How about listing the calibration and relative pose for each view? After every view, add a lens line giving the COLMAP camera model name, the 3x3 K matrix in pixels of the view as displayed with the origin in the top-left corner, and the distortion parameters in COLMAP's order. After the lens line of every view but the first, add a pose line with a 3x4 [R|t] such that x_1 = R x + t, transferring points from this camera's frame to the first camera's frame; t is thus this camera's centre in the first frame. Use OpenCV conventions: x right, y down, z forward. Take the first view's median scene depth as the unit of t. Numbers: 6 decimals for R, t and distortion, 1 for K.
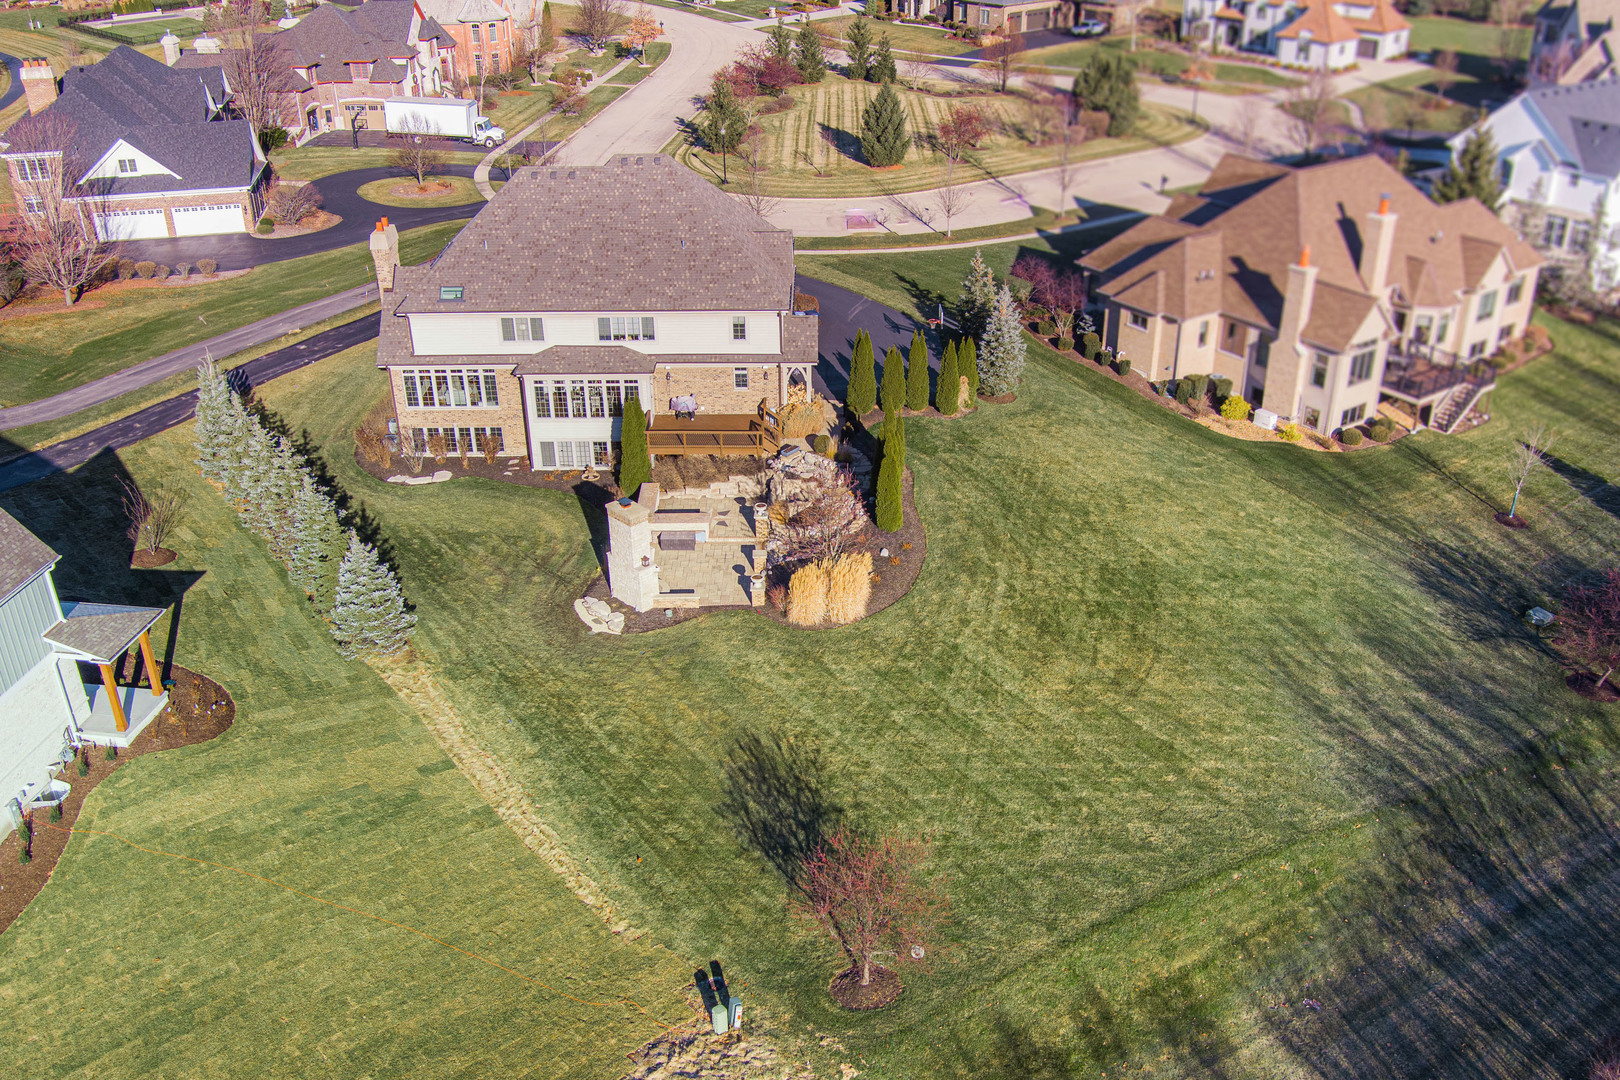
lens RADIAL K [[1391.2, 0, 810.0], [0, 1391.2, 540.0], [0, 0, 1]] dist [-0.039558, -0.008966]
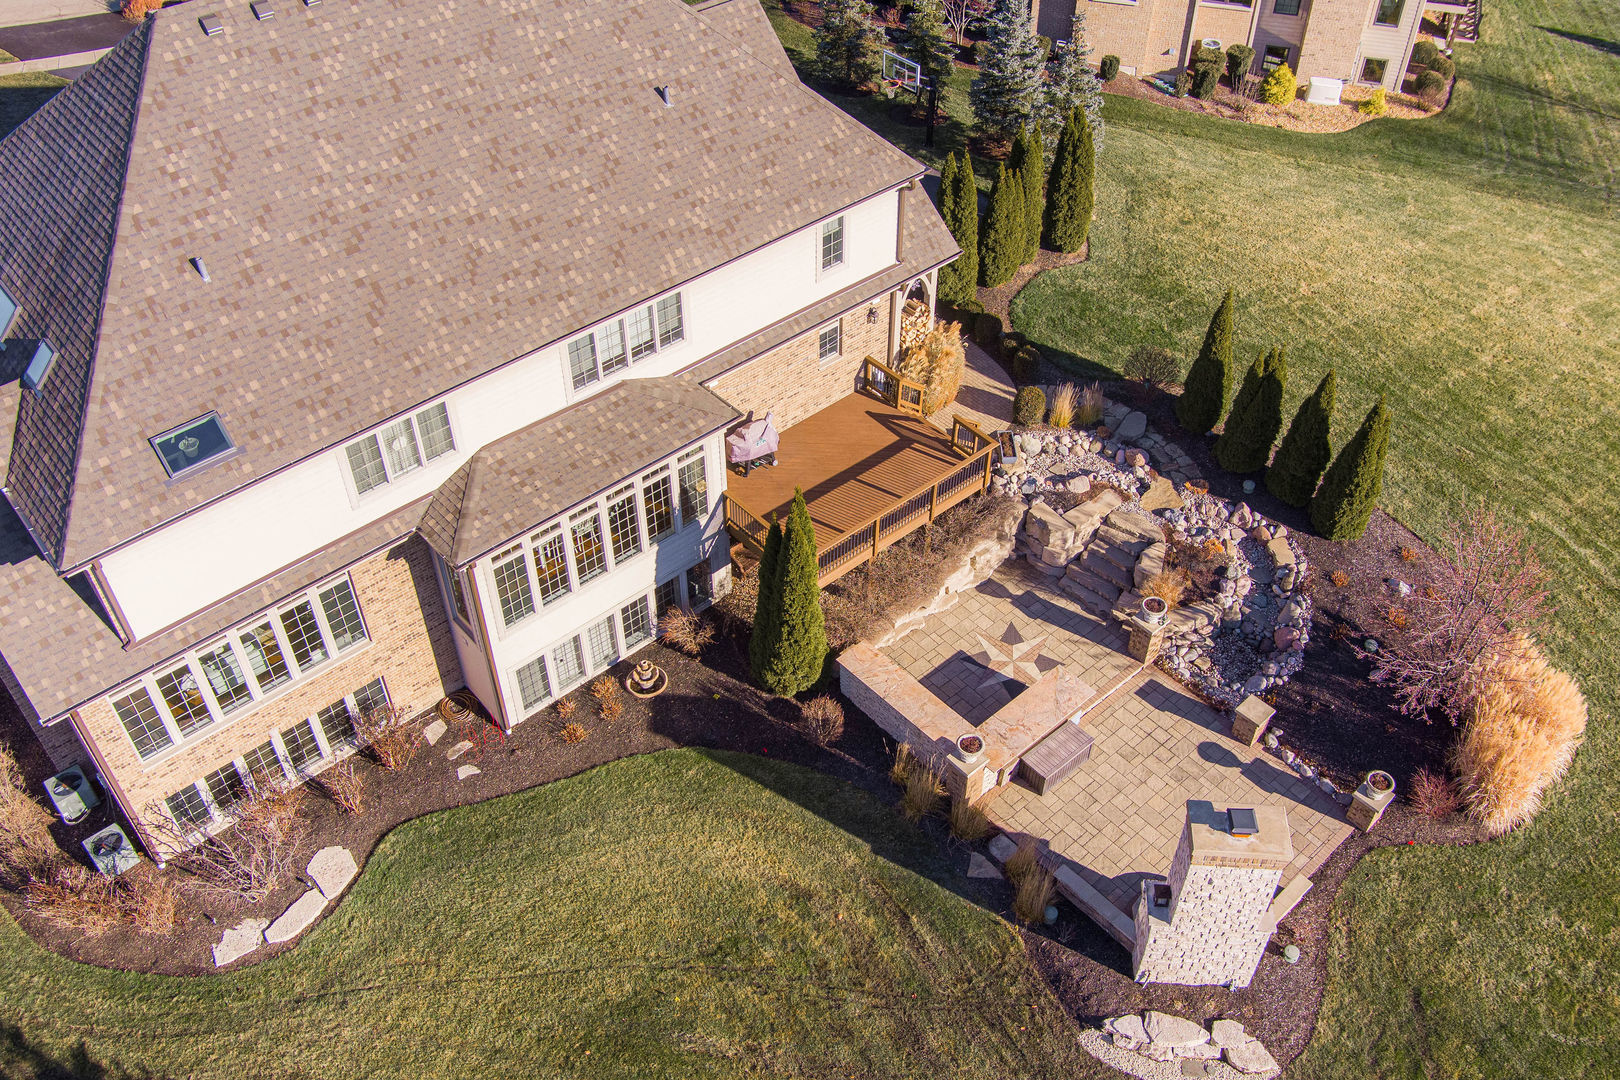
lens RADIAL K [[1391.2, 0, 810.0], [0, 1391.2, 540.0], [0, 0, 1]] dist [-0.039558, -0.008966]
pose [[0.751983, -0.448930, 0.482684, -0.329418], [0.299381, 0.884963, 0.356666, -0.239229], [-0.587275, -0.123700, 0.799879, 0.662247]]
